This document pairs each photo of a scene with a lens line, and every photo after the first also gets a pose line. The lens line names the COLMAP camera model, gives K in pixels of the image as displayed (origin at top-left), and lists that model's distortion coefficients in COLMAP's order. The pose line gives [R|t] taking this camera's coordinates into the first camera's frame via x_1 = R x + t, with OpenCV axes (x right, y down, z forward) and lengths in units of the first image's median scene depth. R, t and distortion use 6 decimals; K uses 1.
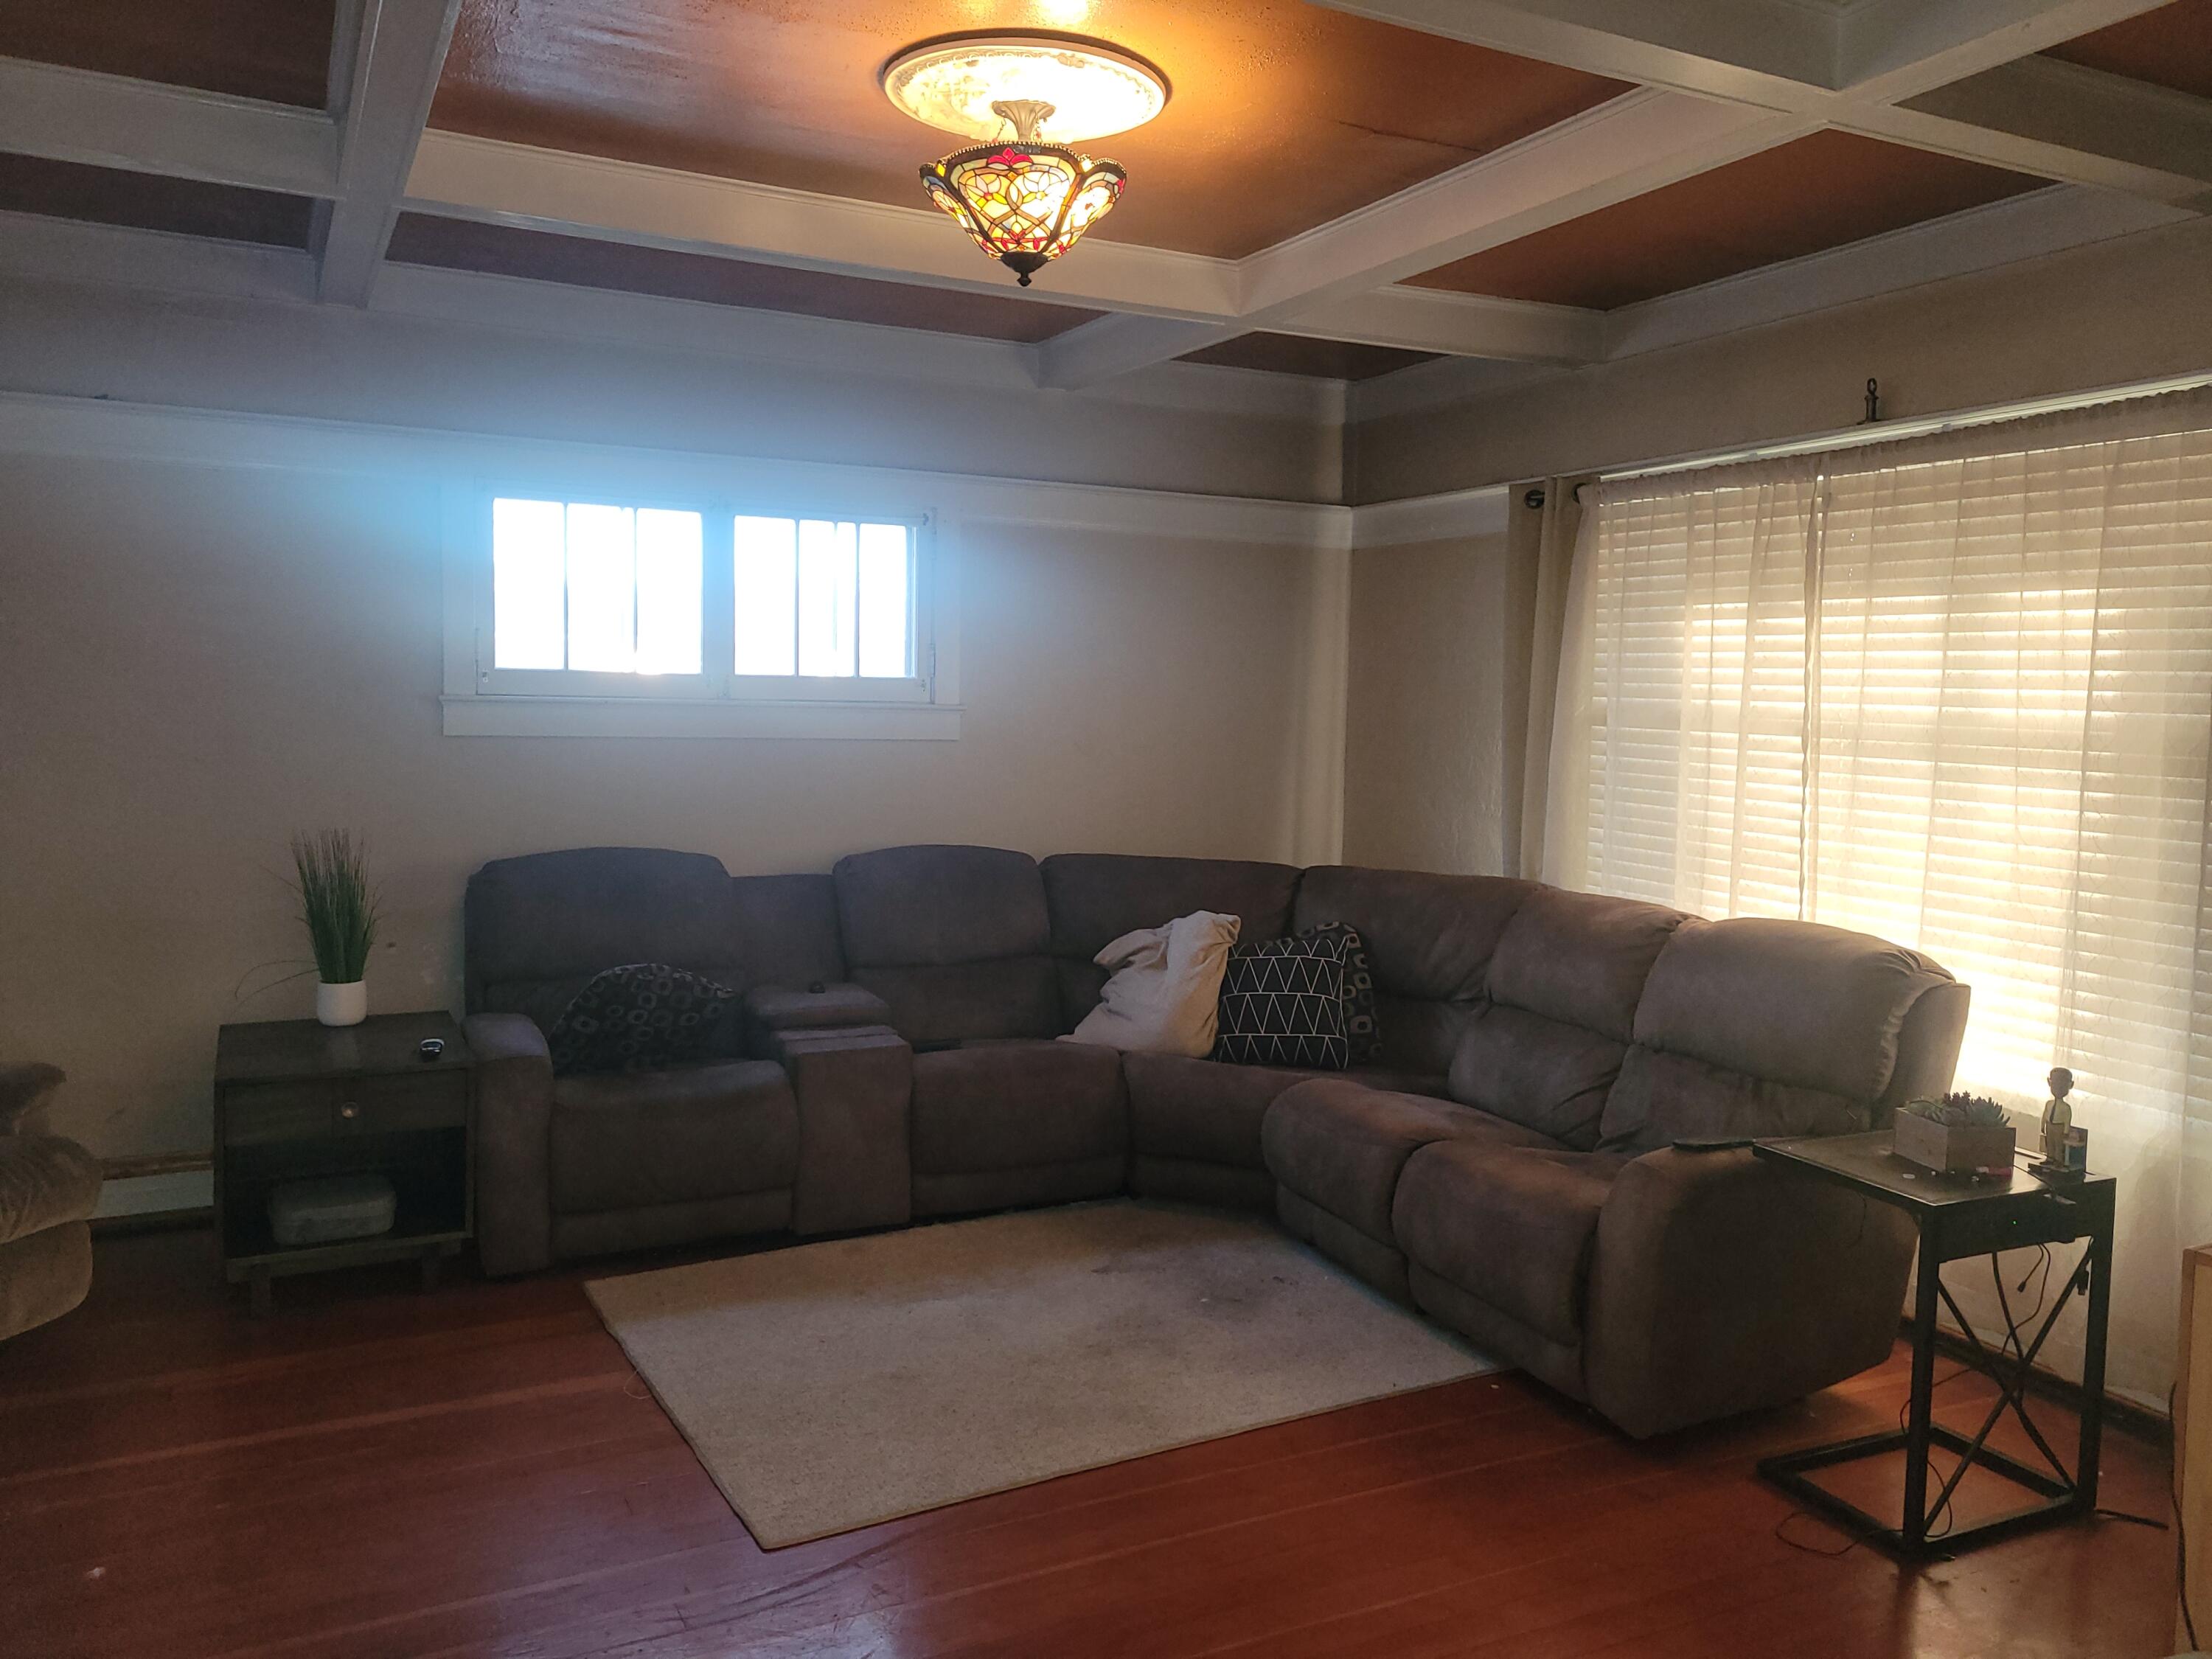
lens RADIAL K [[1659.7, 0, 1124.3], [0, 1659.7, 826.0], [0, 0, 1]] dist [0.040369, 0.002702]
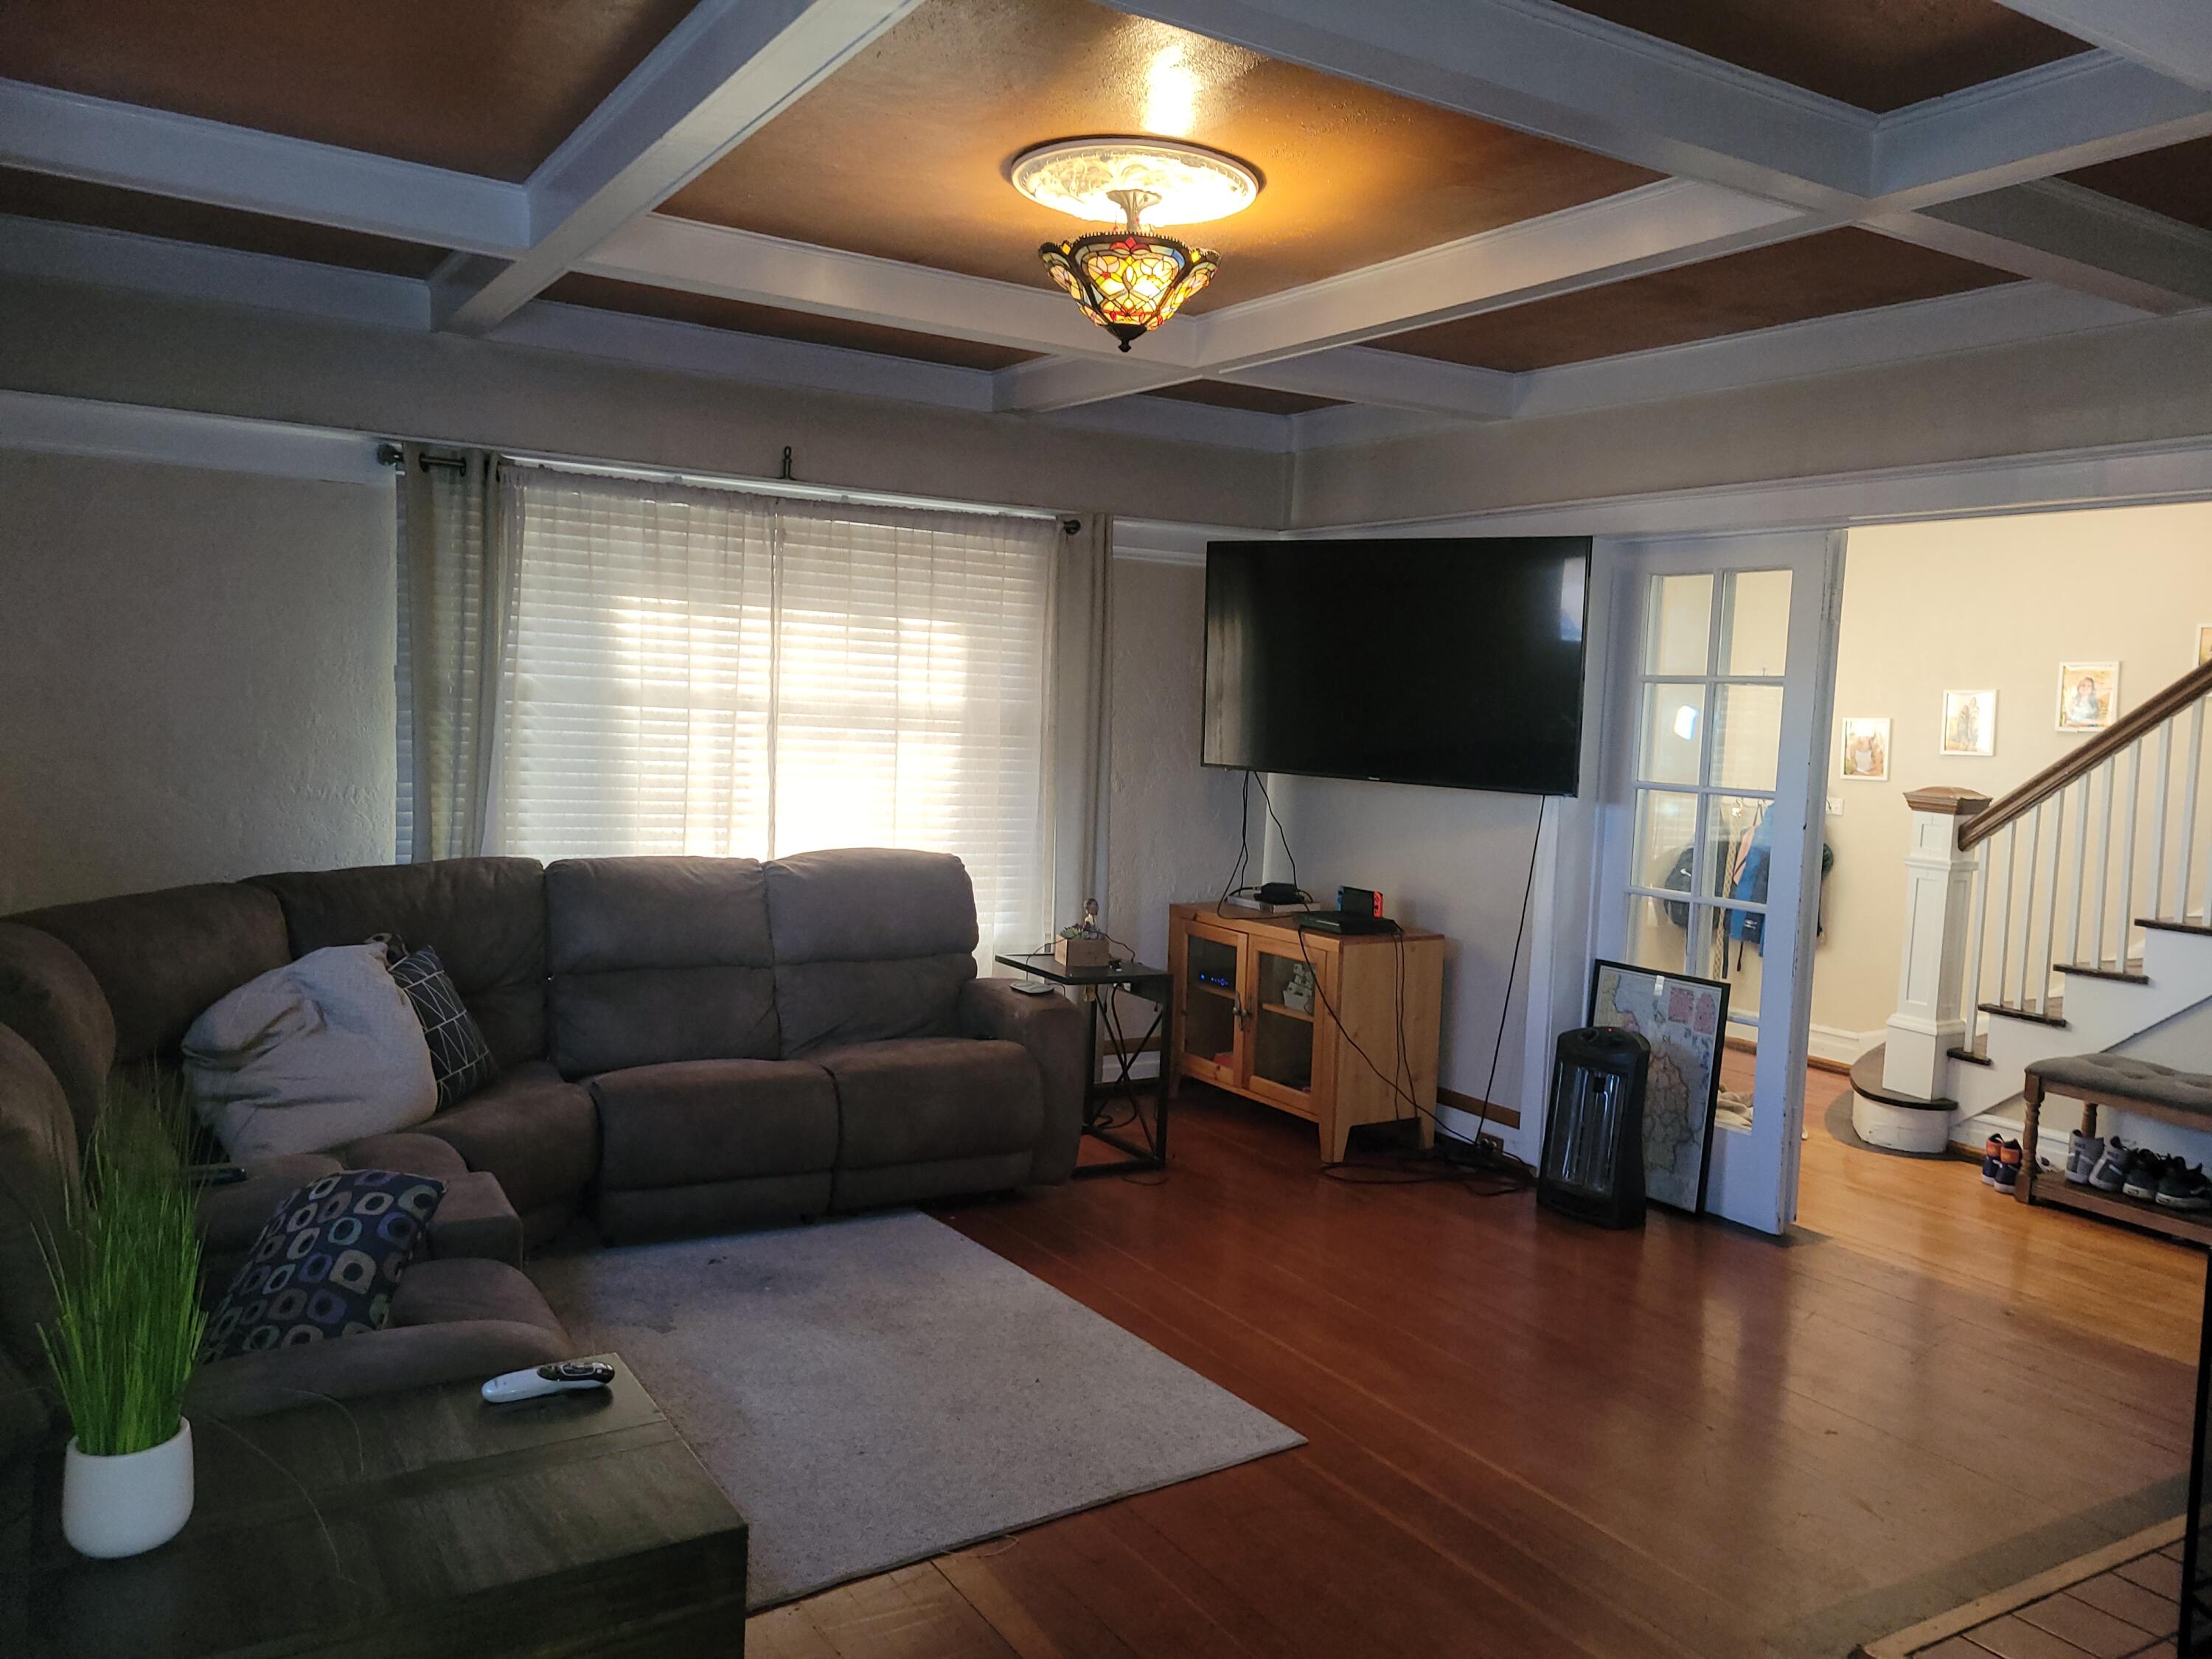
lens RADIAL K [[1659.7, 0, 1124.3], [0, 1659.7, 826.0], [0, 0, 1]] dist [0.040369, 0.002702]
pose [[-0.079385, -0.104480, 0.991354, -0.970137], [0.030817, 0.993760, 0.107201, -0.101193], [-0.996368, 0.039060, -0.075670, 0.866872]]
